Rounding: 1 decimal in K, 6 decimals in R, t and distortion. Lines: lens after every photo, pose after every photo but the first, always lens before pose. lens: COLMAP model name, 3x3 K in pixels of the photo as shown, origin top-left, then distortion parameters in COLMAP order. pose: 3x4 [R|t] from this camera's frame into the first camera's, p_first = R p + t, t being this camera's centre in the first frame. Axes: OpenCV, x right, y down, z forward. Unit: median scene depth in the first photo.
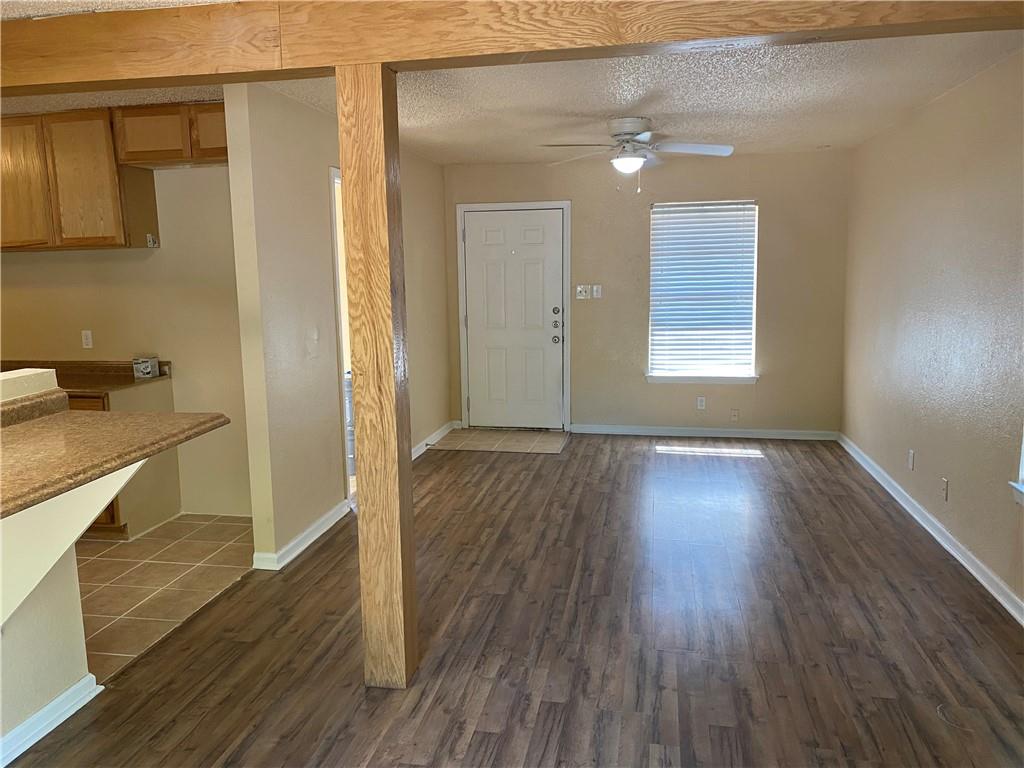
lens RADIAL K [[799.9, 0, 512.0], [0, 799.9, 384.0], [0, 0, 1]] dist [0.000259, -0.001913]
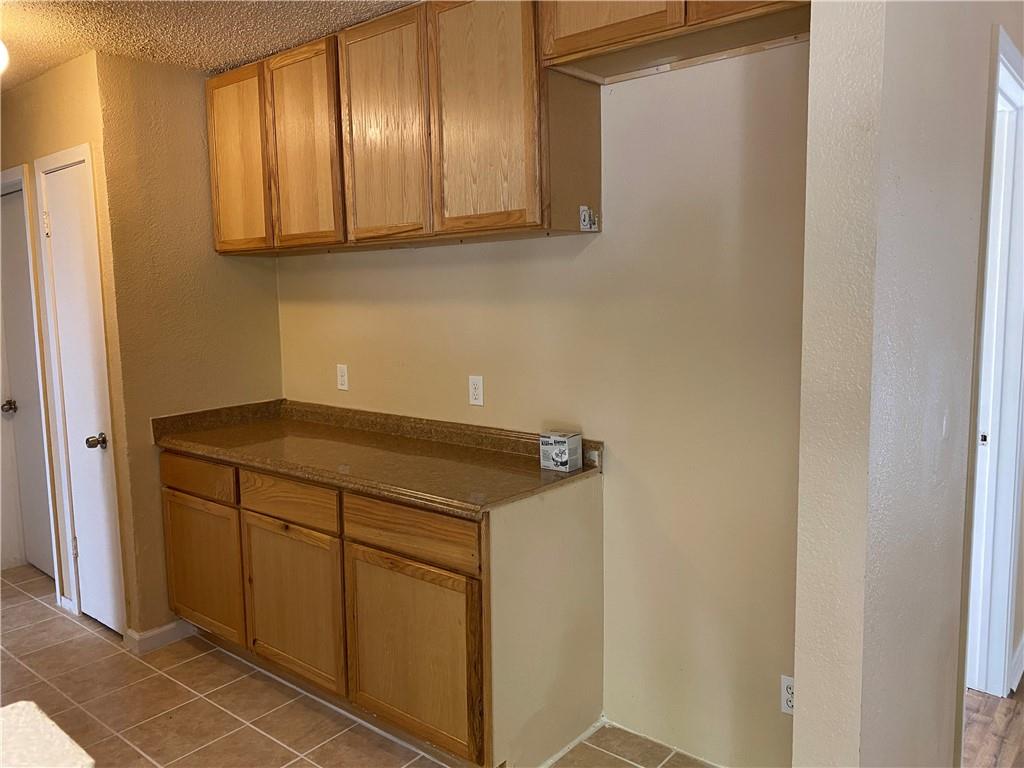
lens RADIAL K [[779.0, 0, 489.7], [0, 779.0, 380.5], [0, 0, 1]] dist [0.113752, -0.204374]
pose [[0.863547, 0.060070, -0.500677, -0.238316], [-0.073185, 0.997297, -0.006572, -0.063284], [0.498929, 0.042318, 0.865609, 0.518459]]
